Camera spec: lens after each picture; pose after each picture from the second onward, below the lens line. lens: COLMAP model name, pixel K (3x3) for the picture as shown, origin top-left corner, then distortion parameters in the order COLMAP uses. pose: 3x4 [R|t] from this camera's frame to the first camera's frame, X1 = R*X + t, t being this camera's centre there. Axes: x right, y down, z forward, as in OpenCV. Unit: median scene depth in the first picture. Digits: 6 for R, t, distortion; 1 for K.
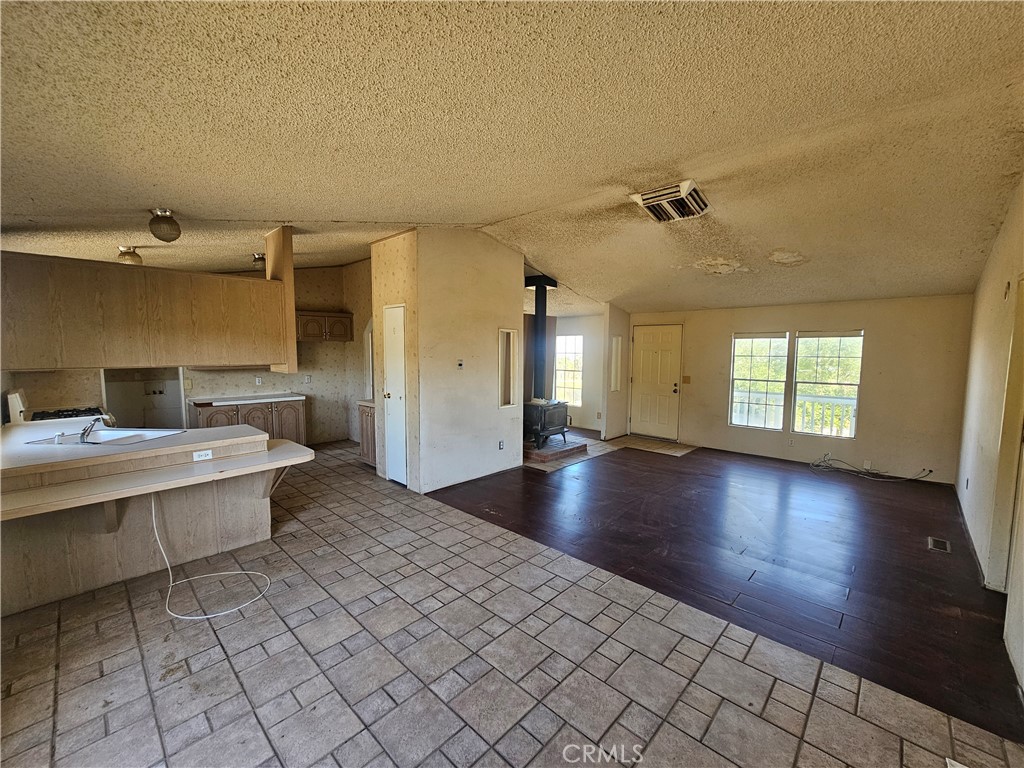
lens RADIAL K [[419.9, 0, 515.8], [0, 419.9, 390.3], [0, 0, 1]] dist [0.000925, -0.000089]
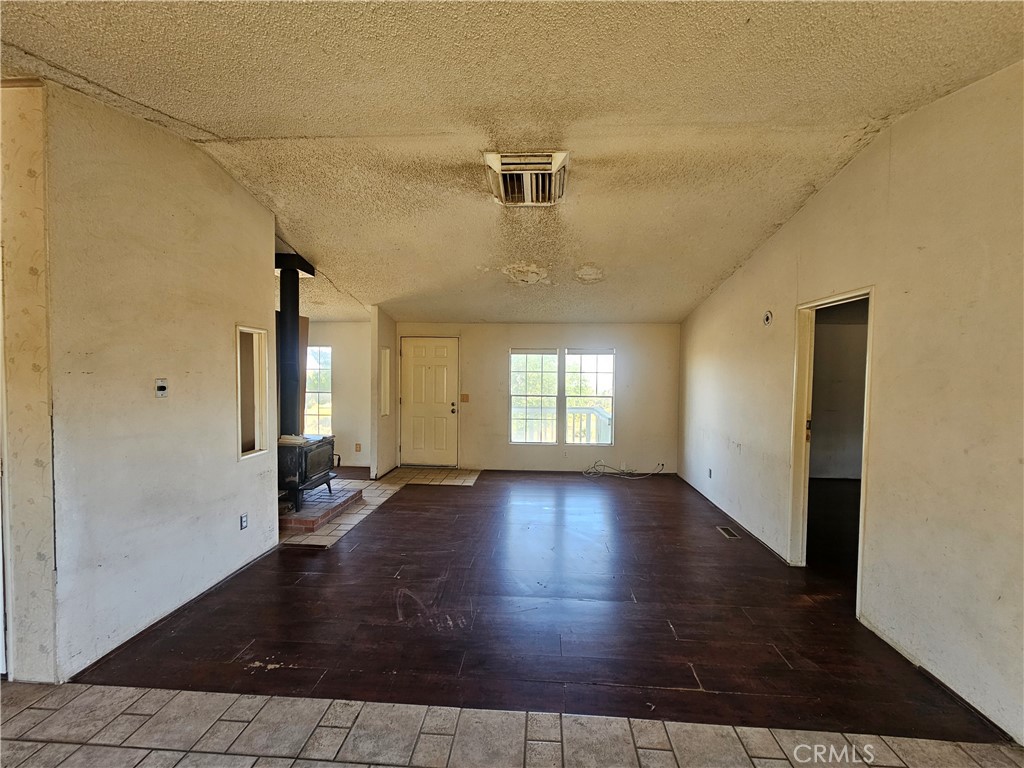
lens RADIAL K [[419.9, 0, 516.4], [0, 419.9, 386.2], [0, 0, 1]] dist [0.000925, -0.000089]
pose [[0.770804, -0.022578, 0.636673, -0.123073], [0.056165, 0.997889, -0.032611, -0.021409], [-0.634592, 0.060895, 0.770444, 0.317173]]
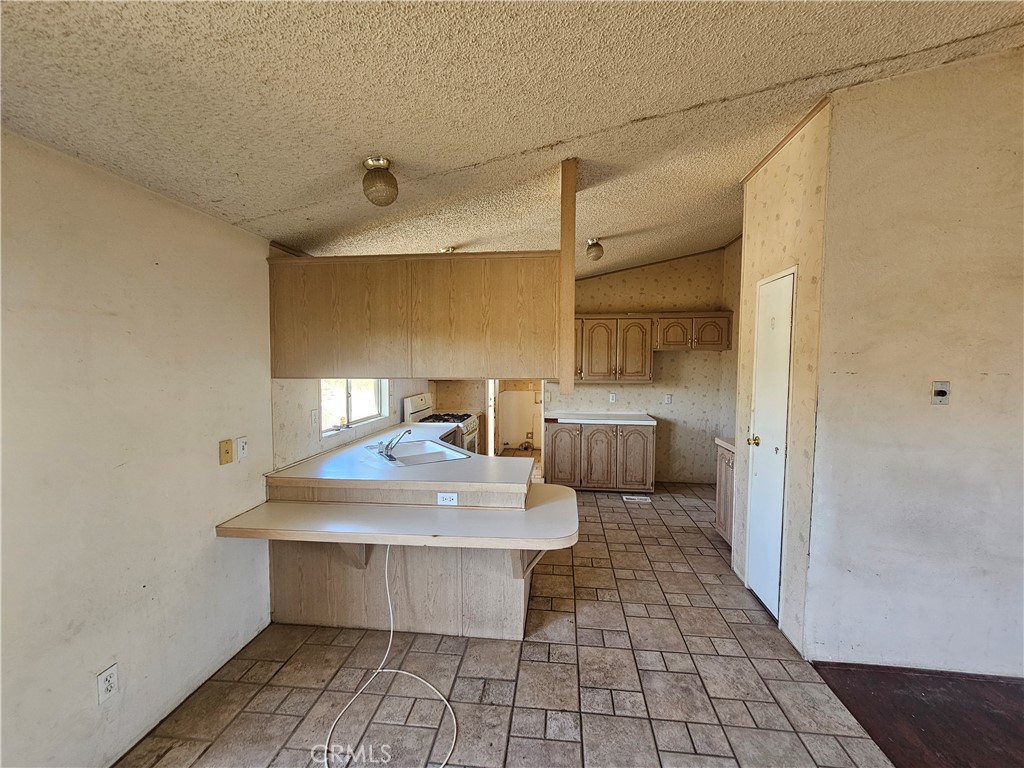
lens RADIAL K [[419.9, 0, 519.5], [0, 419.9, 386.8], [0, 0, 1]] dist [0.000925, -0.000089]
pose [[0.609772, 0.043392, -0.791388, -0.056108], [-0.079018, 0.996854, -0.006227, -0.030831], [0.788628, 0.066331, 0.611282, 0.405156]]
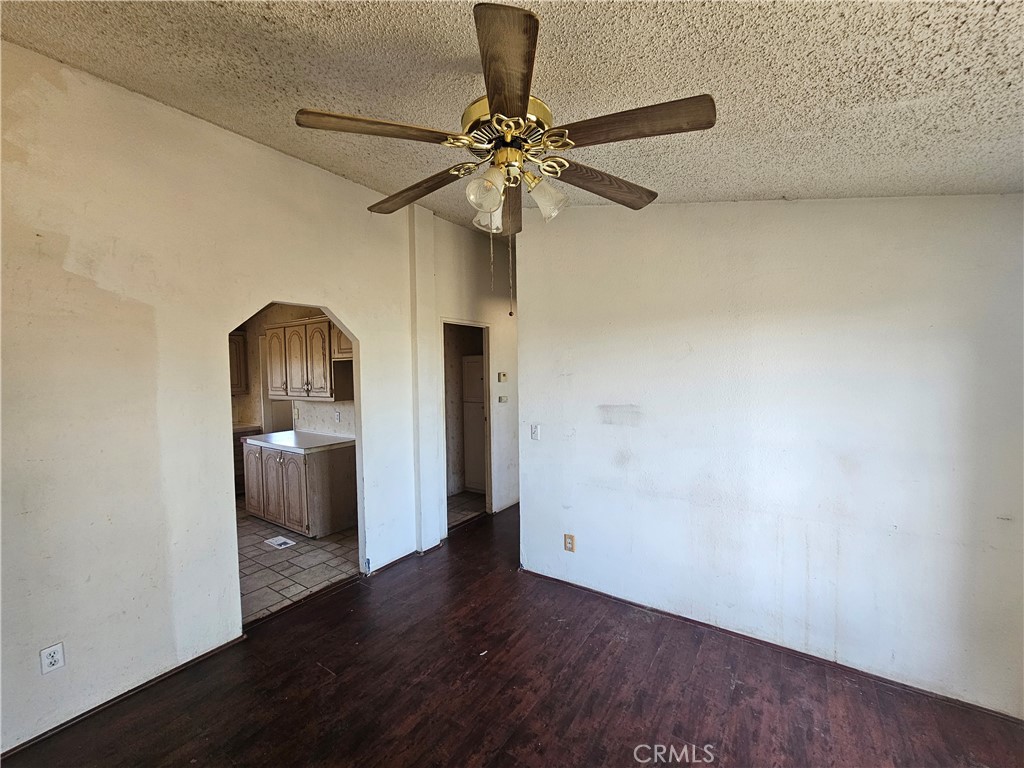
lens RADIAL K [[419.9, 0, 512.4], [0, 419.9, 386.5], [0, 0, 1]] dist [0.000925, -0.000089]
pose [[0.157363, 0.031140, -0.987050, 0.200763], [-0.075254, 0.996975, 0.019455, -0.143936], [0.984669, 0.071218, 0.159230, 1.513356]]
